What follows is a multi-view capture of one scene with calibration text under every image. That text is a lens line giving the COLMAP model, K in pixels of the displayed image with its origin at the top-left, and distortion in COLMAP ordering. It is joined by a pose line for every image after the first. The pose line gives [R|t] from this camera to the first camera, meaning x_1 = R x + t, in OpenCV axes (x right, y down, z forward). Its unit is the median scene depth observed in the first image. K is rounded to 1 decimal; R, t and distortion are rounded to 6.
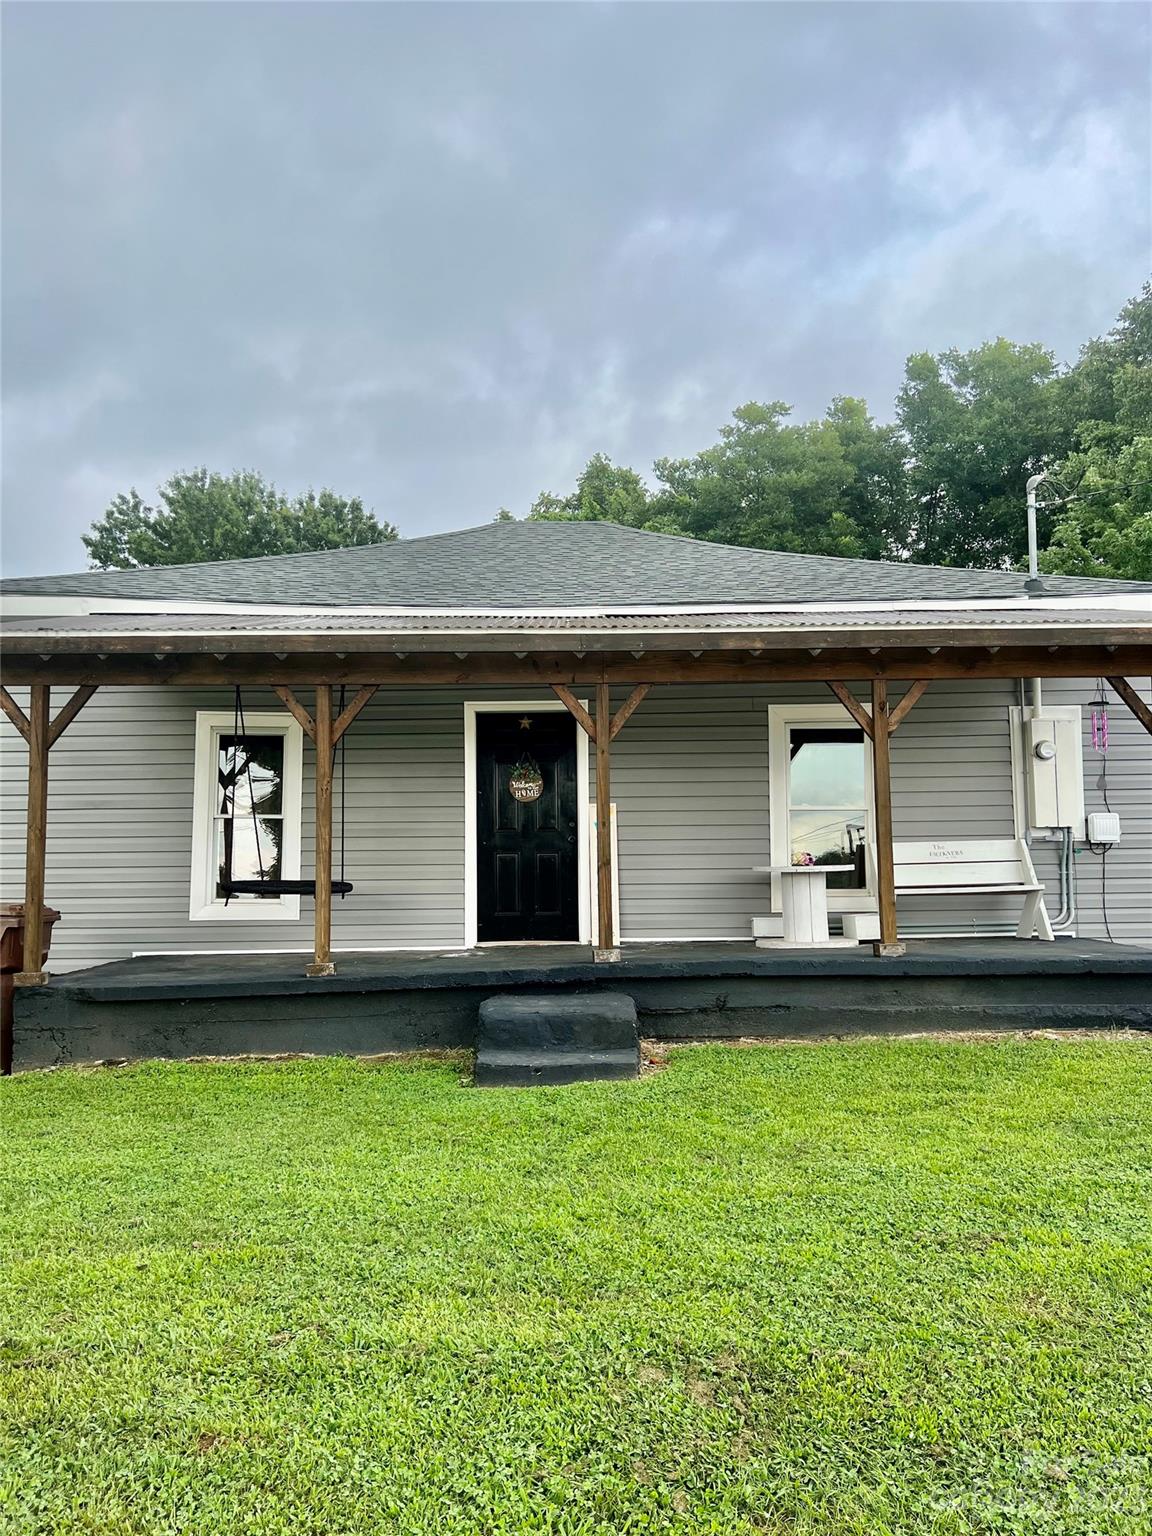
lens RADIAL K [[1154.5, 0, 571.5], [0, 1154.5, 769.5], [0, 0, 1]] dist [0.053653, -0.054093]
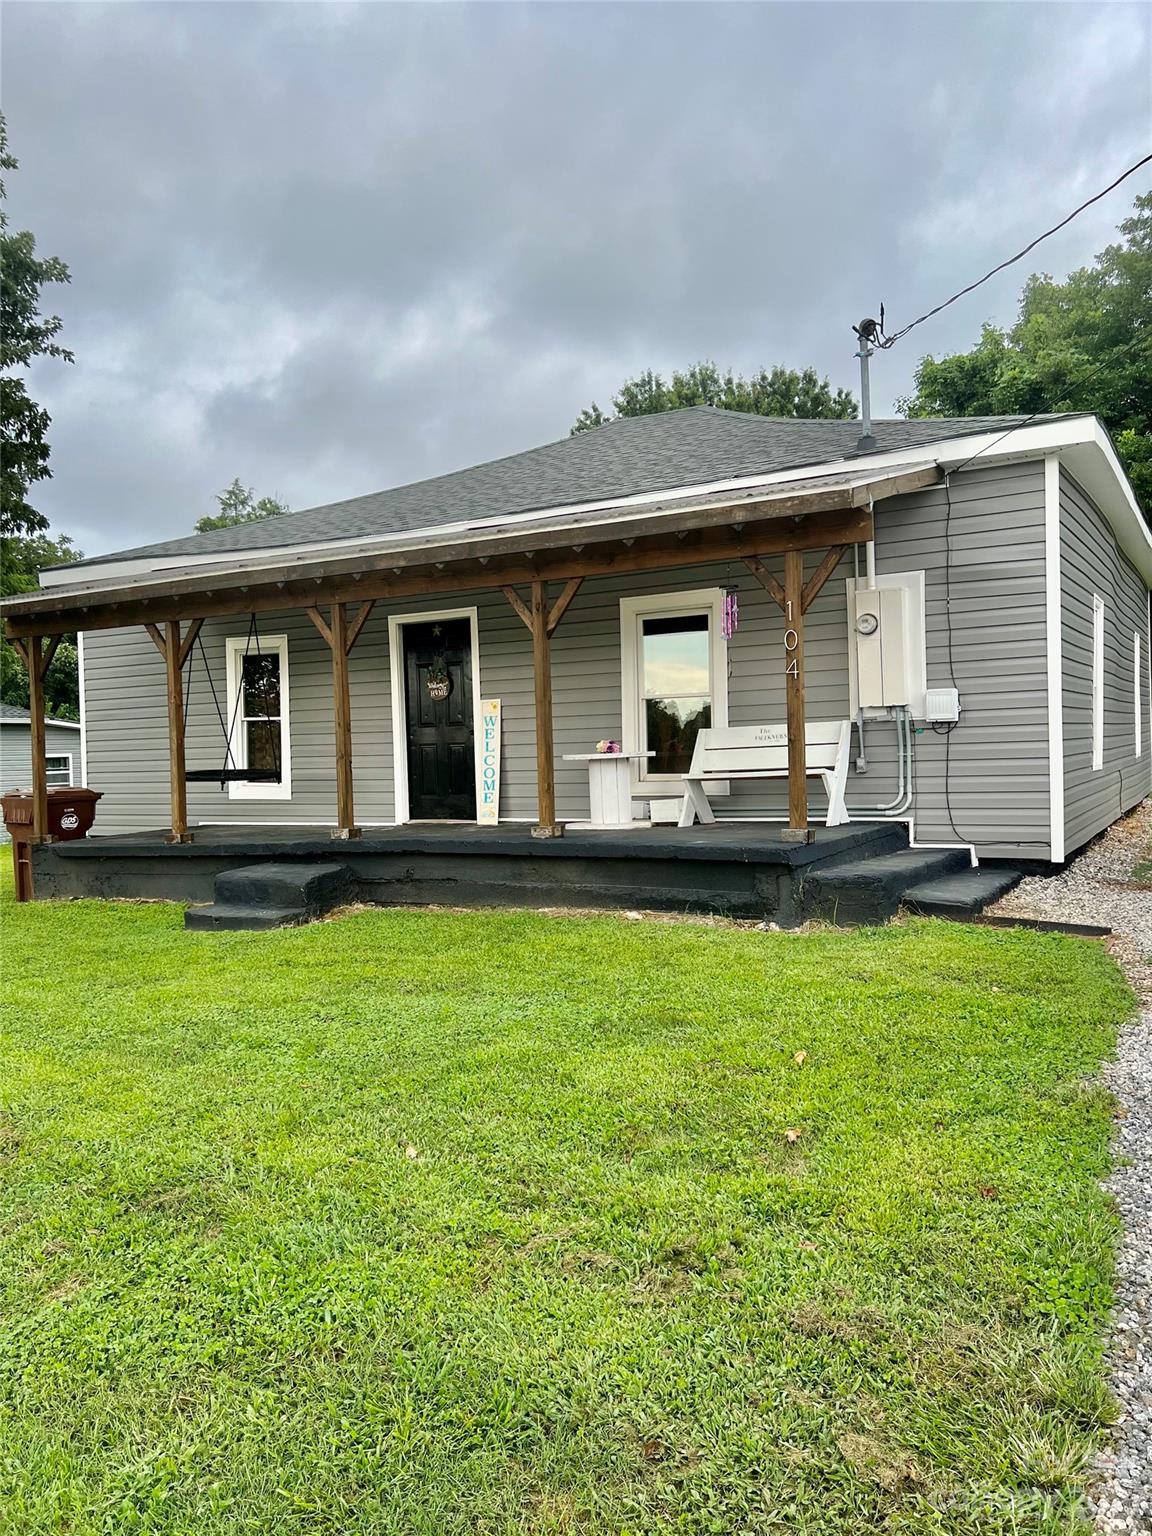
lens RADIAL K [[1154.5, 0, 575.7], [0, 1154.5, 767.1], [0, 0, 1]] dist [0.053653, -0.054093]
pose [[0.863570, -0.007370, -0.504175, 0.666179], [0.061368, 0.993996, 0.090583, -0.001310], [0.500481, -0.109165, 0.858838, 0.072245]]
